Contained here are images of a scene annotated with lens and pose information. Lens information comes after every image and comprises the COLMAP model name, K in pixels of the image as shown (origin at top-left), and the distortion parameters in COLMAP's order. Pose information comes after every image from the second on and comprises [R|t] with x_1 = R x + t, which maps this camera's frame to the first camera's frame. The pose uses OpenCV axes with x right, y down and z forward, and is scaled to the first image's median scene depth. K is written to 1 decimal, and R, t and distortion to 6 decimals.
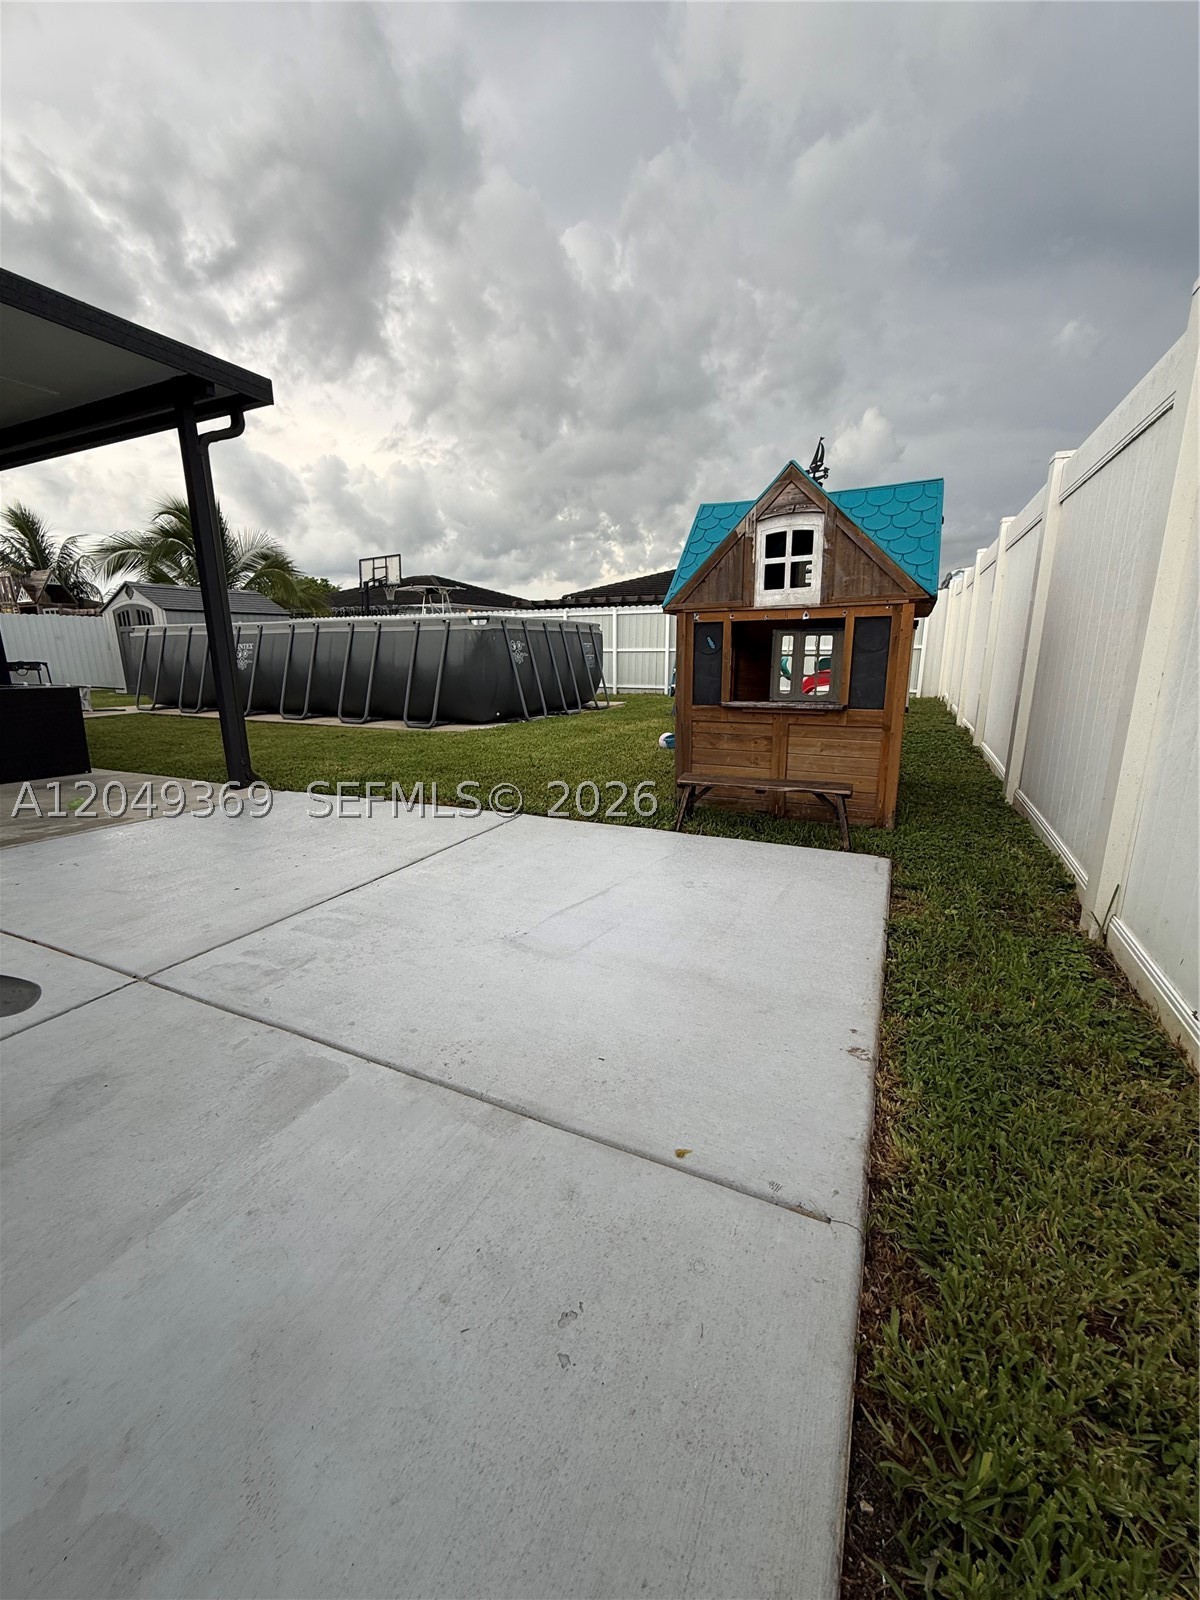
lens RADIAL K [[640.9, 0, 600.0], [0, 640.9, 792.5], [0, 0, 1]] dist [0.000093, 0.000313]
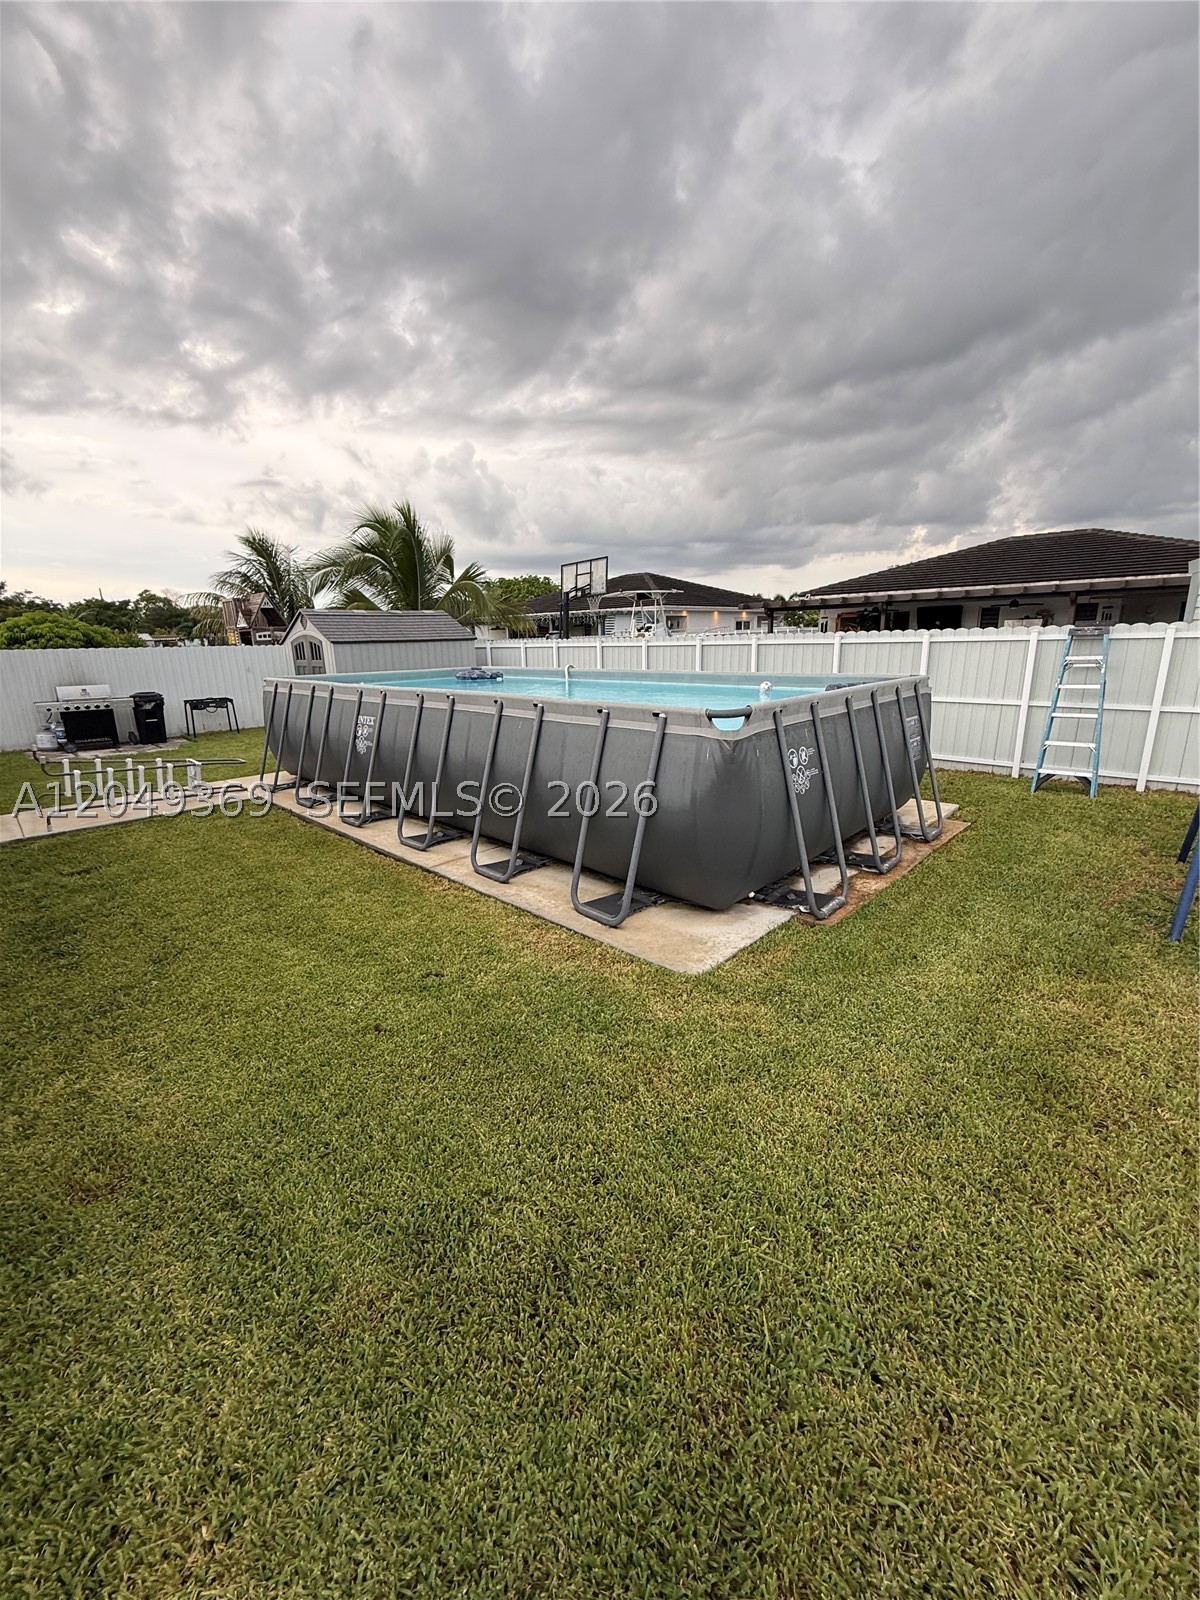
lens RADIAL K [[640.9, 0, 600.0], [0, 640.9, 792.5], [0, 0, 1]] dist [0.000093, 0.000313]
pose [[0.950643, 0.056864, -0.305032, -0.119755], [-0.051802, 0.998353, 0.024672, -0.199872], [0.305933, -0.007653, 0.952022, 0.476059]]
